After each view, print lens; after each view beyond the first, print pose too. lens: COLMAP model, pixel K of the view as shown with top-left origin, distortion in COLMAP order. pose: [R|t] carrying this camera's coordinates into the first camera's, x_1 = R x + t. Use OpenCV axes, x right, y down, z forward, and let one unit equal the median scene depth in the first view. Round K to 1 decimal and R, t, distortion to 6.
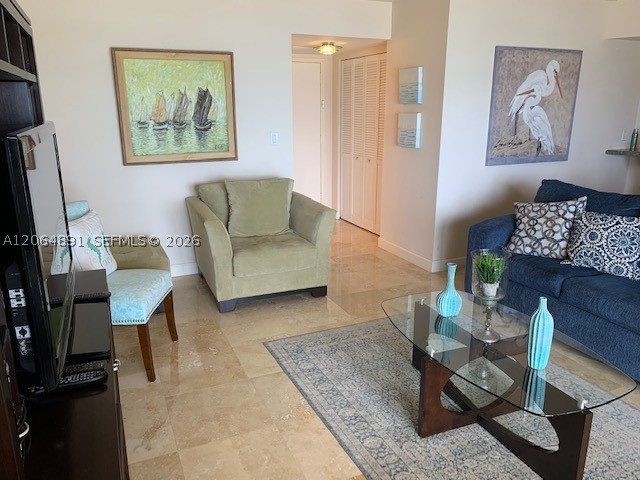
lens RADIAL K [[495.6, 0, 319.0], [0, 495.6, 235.5], [0, 0, 1]] dist [0.035132, -0.044989]
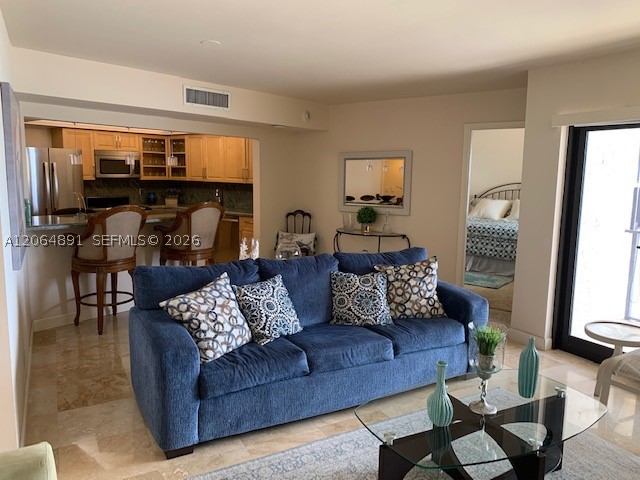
lens RADIAL K [[491.2, 0, 314.0], [0, 491.2, 239.8], [0, 0, 1]] dist [0.045319, -0.045363]
pose [[-0.079021, -0.136384, 0.987499, -0.332060], [0.242968, 0.958089, 0.151764, -0.204719], [-0.966810, 0.251924, -0.042572, 0.742810]]
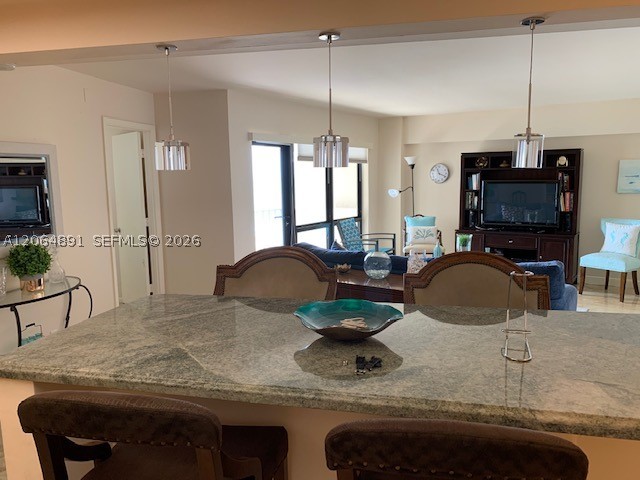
lens RADIAL K [[486.5, 0, 321.2], [0, 486.5, 238.4], [0, 0, 1]] dist [0.006763, -0.004100]
pose [[-0.848514, 0.082459, -0.522710, 1.233865], [-0.121631, 0.930946, 0.344303, -0.386344], [0.515005, 0.355724, -0.779891, 1.398669]]
